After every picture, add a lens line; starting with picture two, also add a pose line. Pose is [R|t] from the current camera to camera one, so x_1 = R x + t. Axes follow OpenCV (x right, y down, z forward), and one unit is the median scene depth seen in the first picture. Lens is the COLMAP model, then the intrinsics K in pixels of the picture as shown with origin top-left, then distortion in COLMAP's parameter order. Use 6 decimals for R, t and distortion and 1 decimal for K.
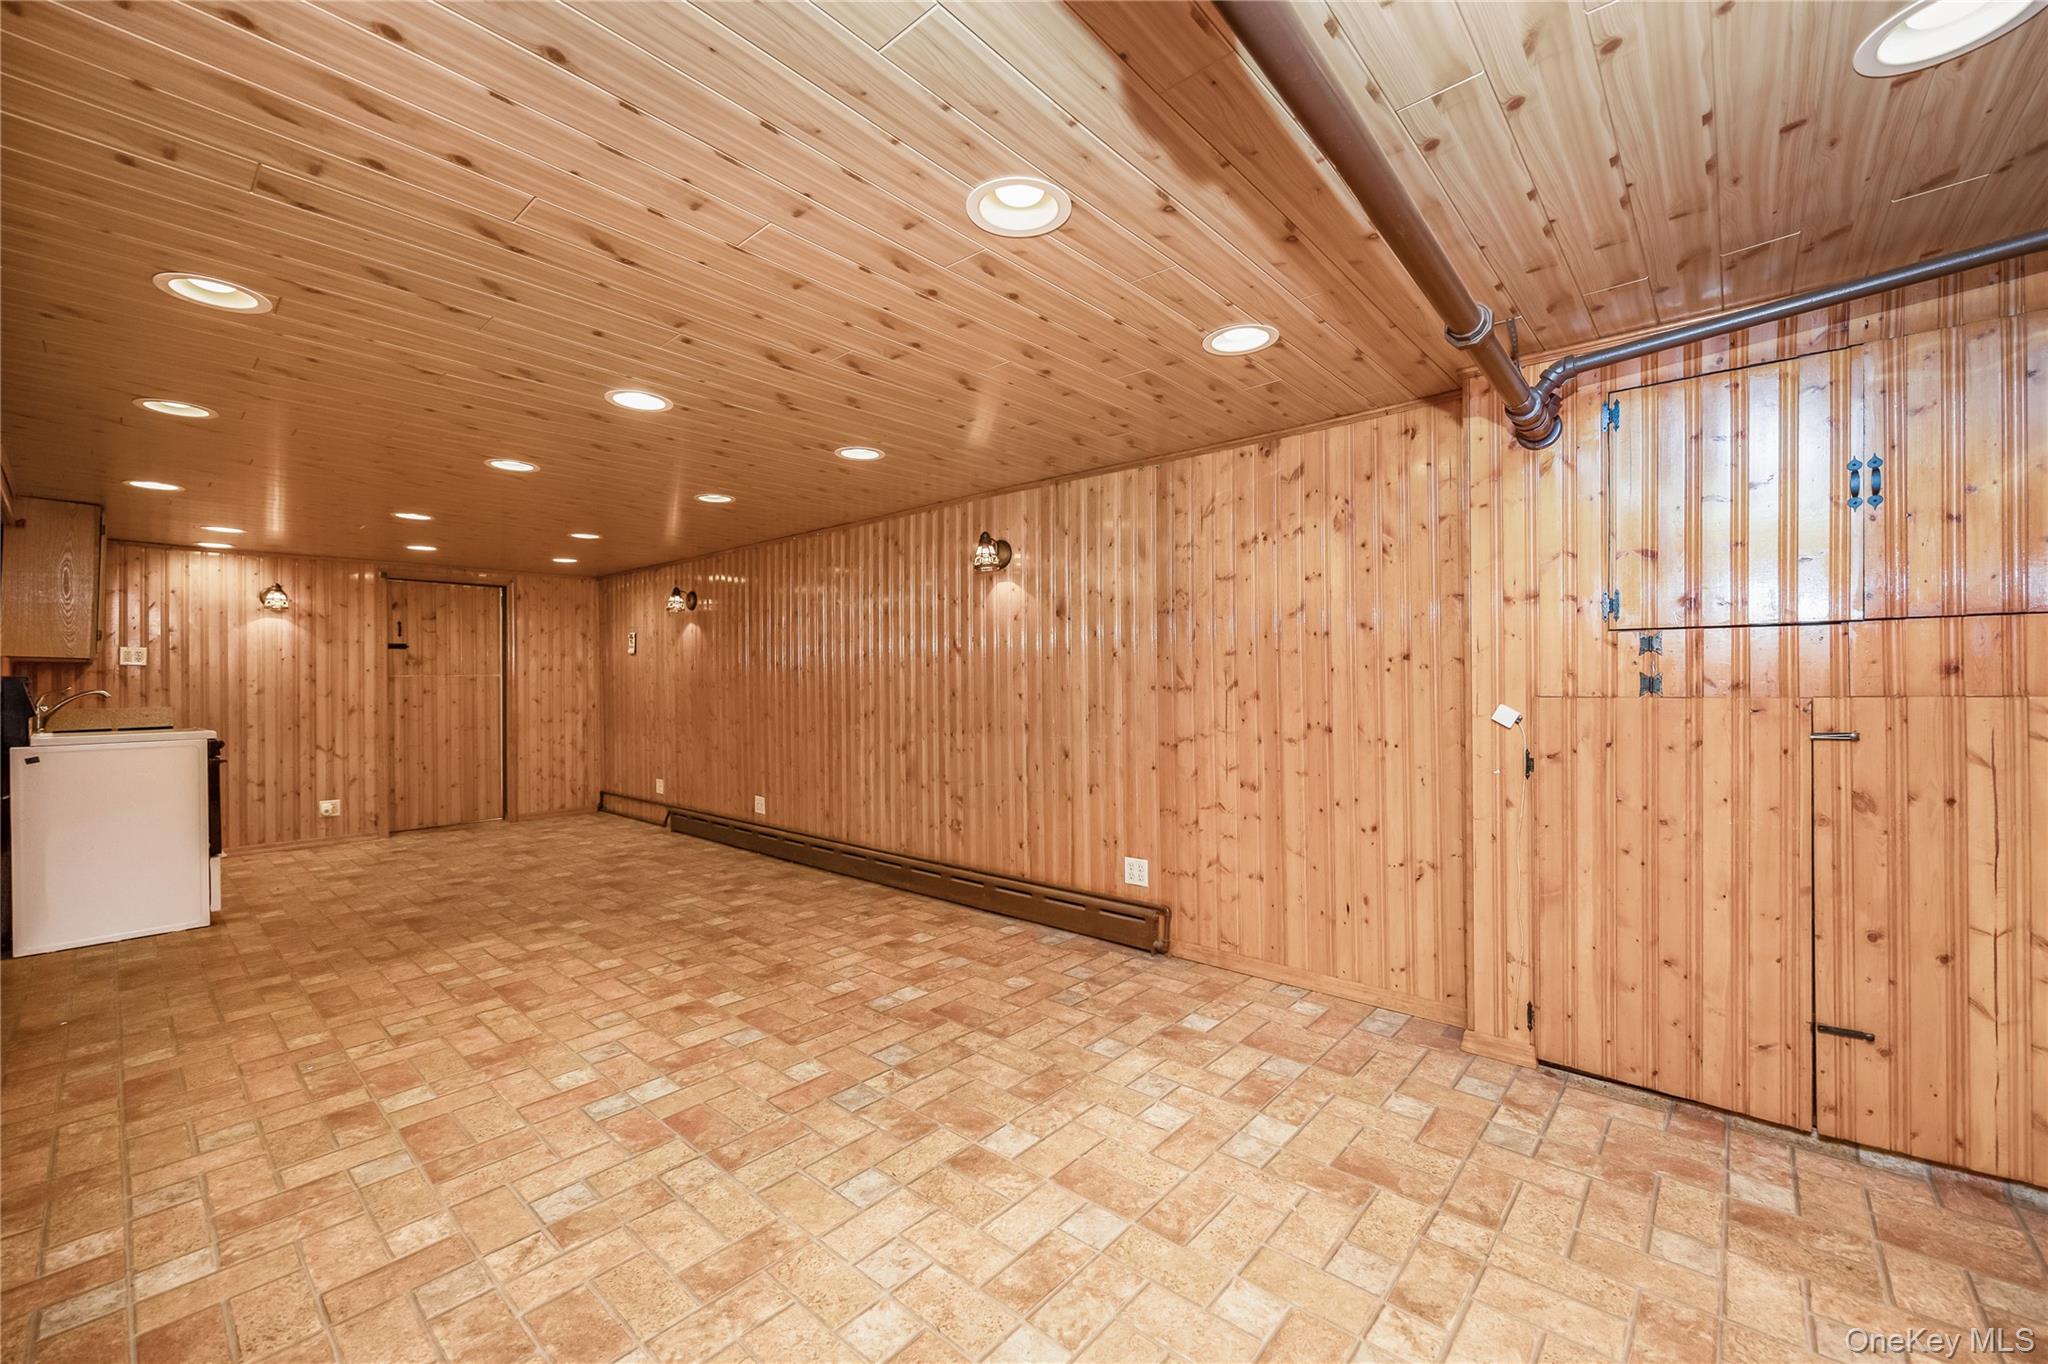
lens RADIAL K [[804.5, 0, 1020.6], [0, 804.5, 683.1], [0, 0, 1]] dist [-0.006899, 0.000471]
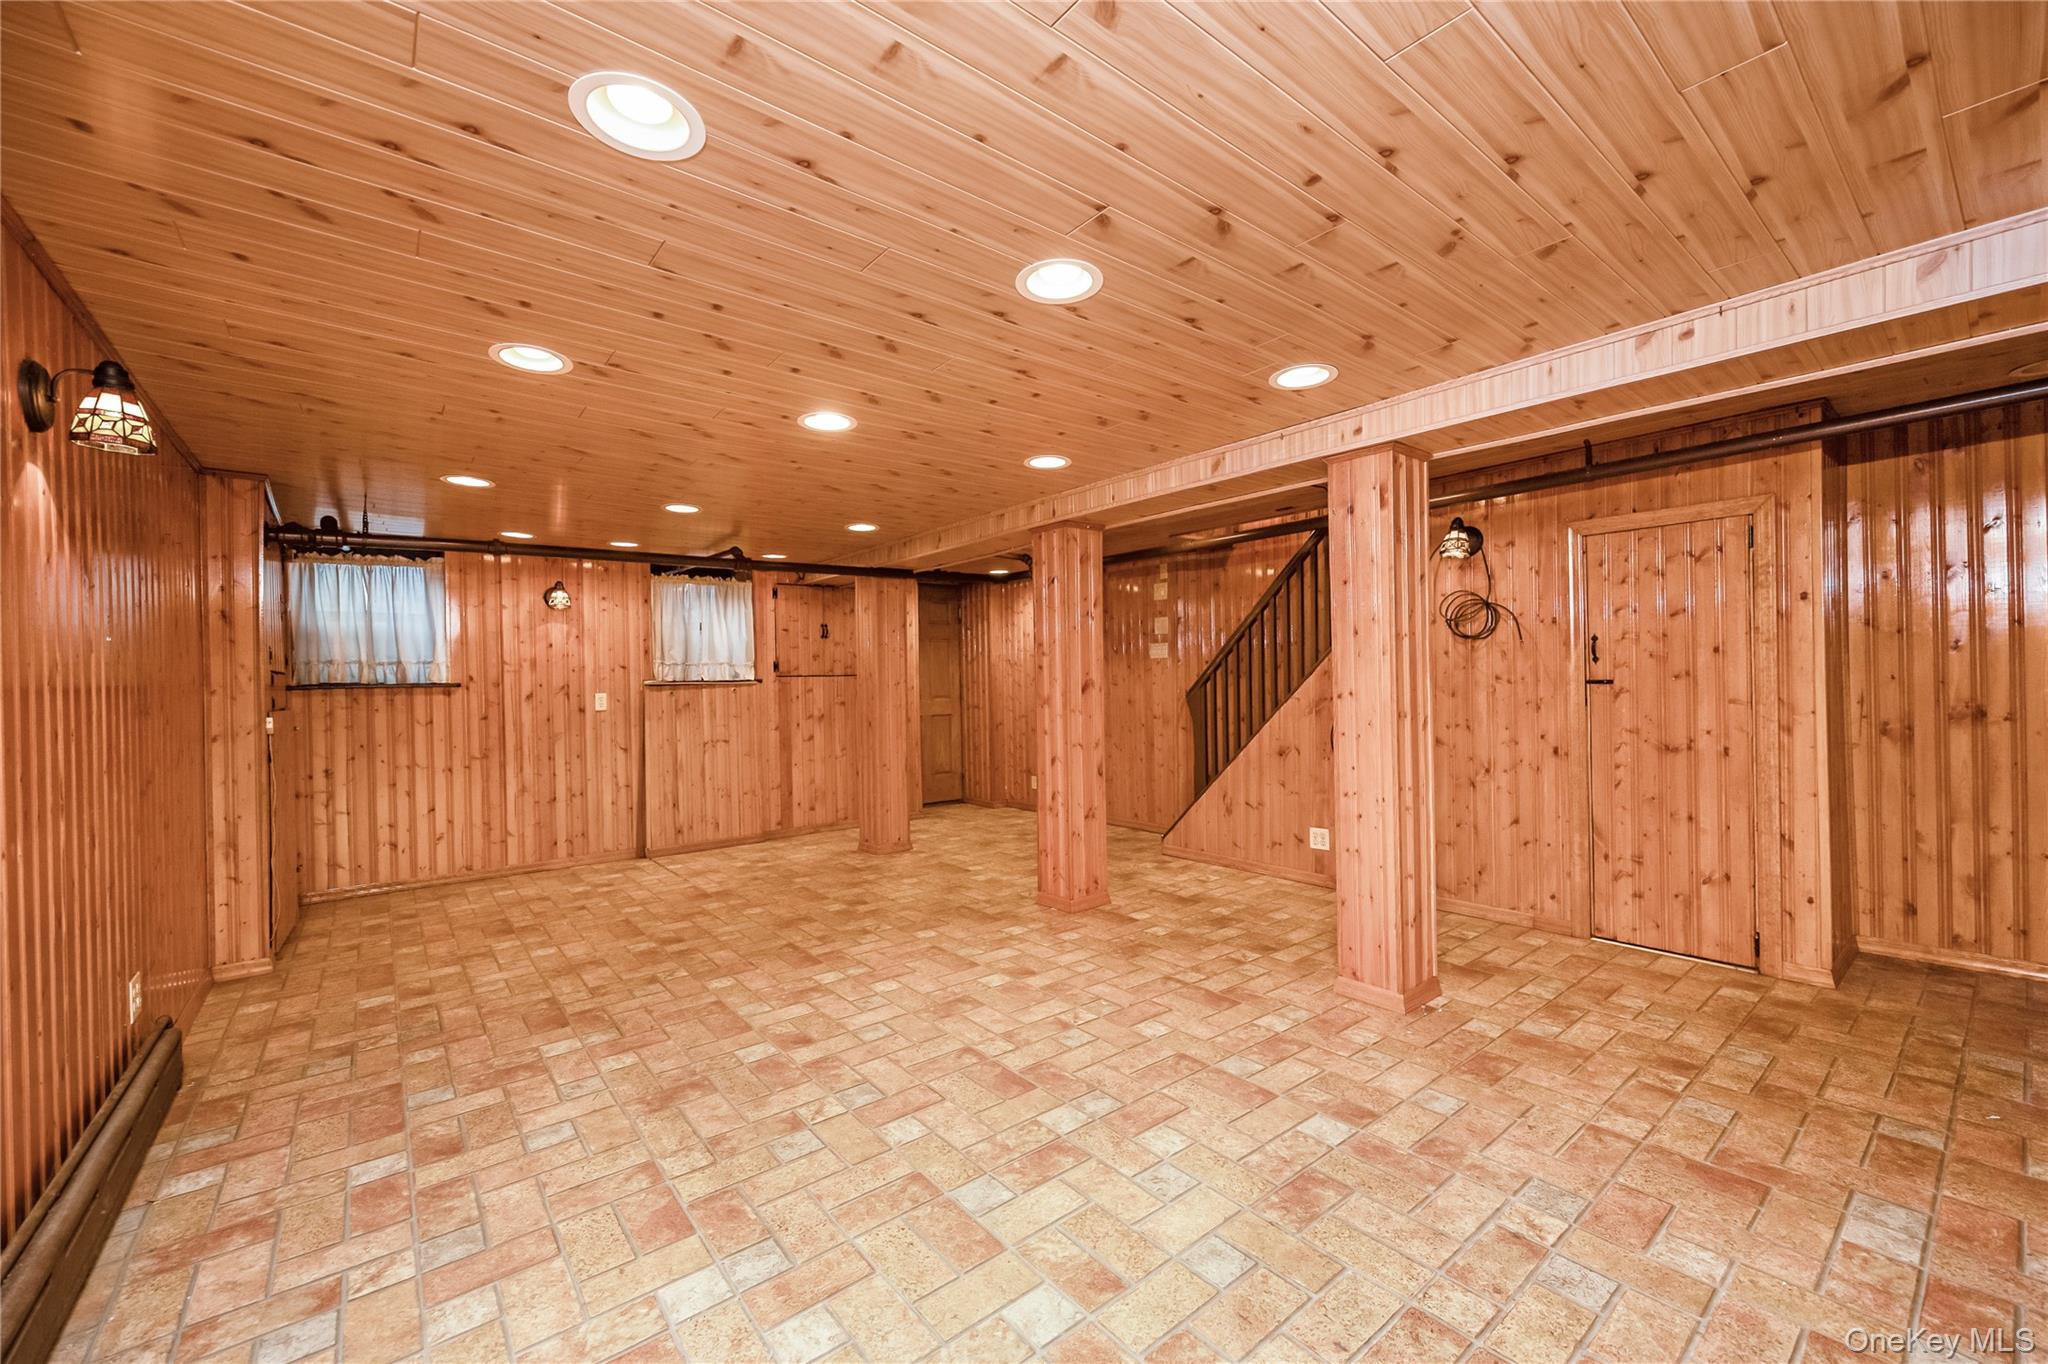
lens RADIAL K [[804.5, 0, 1024.1], [0, 804.5, 683.2], [0, 0, 1]] dist [-0.006899, 0.000471]
pose [[-0.985159, 0.027964, 0.169353, -0.400279], [0.028334, 0.999598, -0.000236, 0.000554], [-0.169292, 0.004566, -0.985555, 0.889892]]
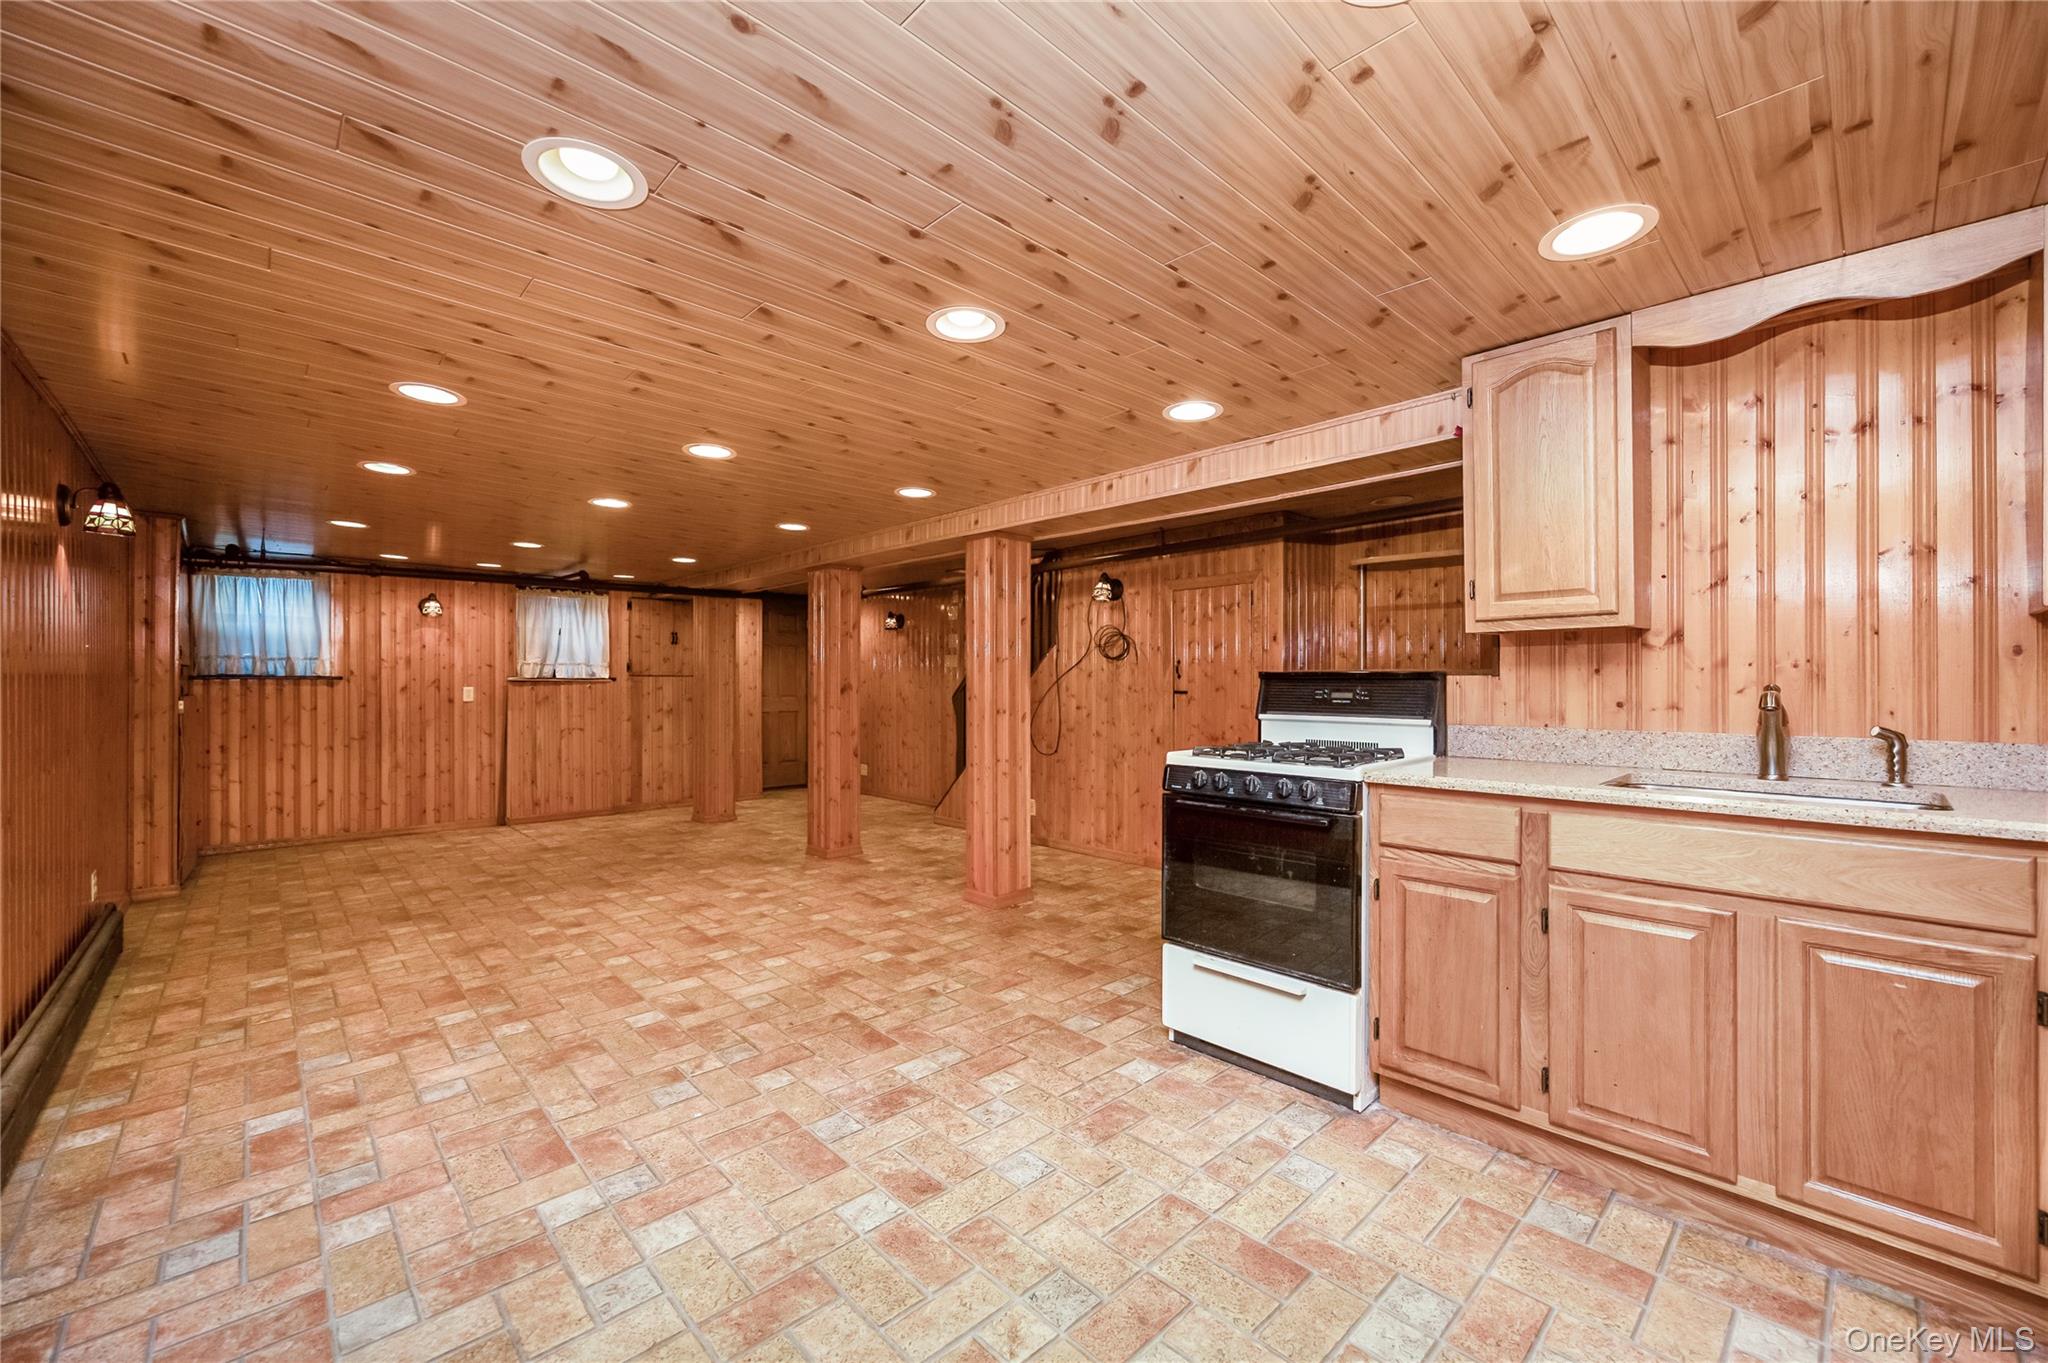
lens RADIAL K [[804.5, 0, 1030.9], [0, 804.5, 682.3], [0, 0, 1]] dist [-0.006899, 0.000471]
pose [[-0.996571, 0.009340, 0.082211, -0.622954], [0.009181, 0.999955, -0.002319, 0.001341], [-0.082229, -0.001557, -0.996612, 1.095555]]
